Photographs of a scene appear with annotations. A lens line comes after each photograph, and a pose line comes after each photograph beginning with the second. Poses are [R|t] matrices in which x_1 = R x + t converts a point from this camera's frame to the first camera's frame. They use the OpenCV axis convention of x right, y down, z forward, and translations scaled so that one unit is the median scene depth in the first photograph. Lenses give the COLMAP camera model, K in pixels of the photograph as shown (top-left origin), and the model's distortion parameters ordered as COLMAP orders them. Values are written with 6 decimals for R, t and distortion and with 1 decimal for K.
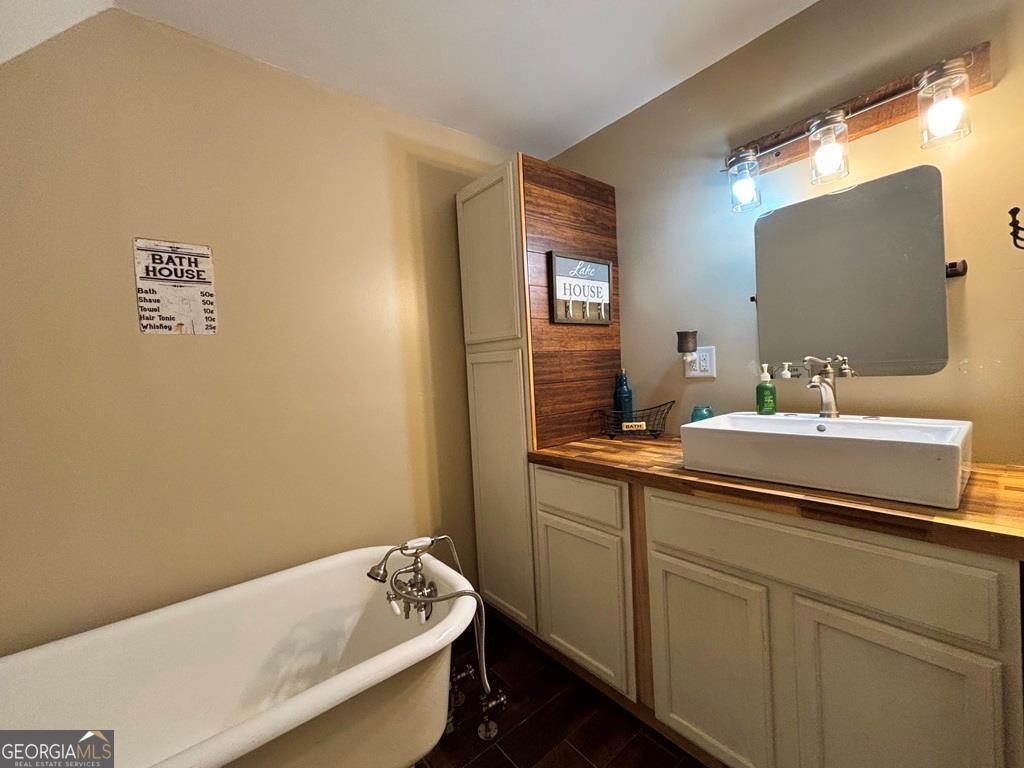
lens RADIAL K [[411.7, 0, 502.5], [0, 411.7, 383.6], [0, 0, 1]] dist [0.001540, 0.000107]
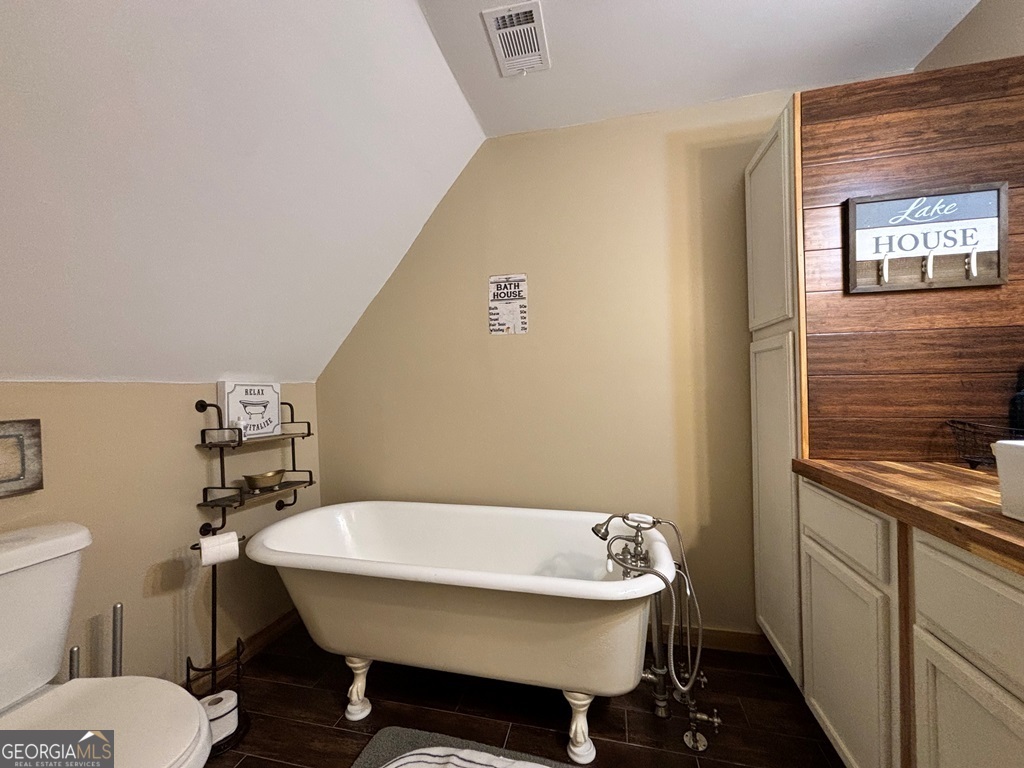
lens RADIAL K [[408.0, 0, 508.9], [0, 408.0, 380.7], [0, 0, 1]] dist [0.008195, -0.005504]
pose [[0.611327, 0.035541, -0.790580, 0.345854], [-0.046923, 0.998861, 0.008621, 0.032612], [0.789986, 0.031826, 0.612298, 0.062165]]
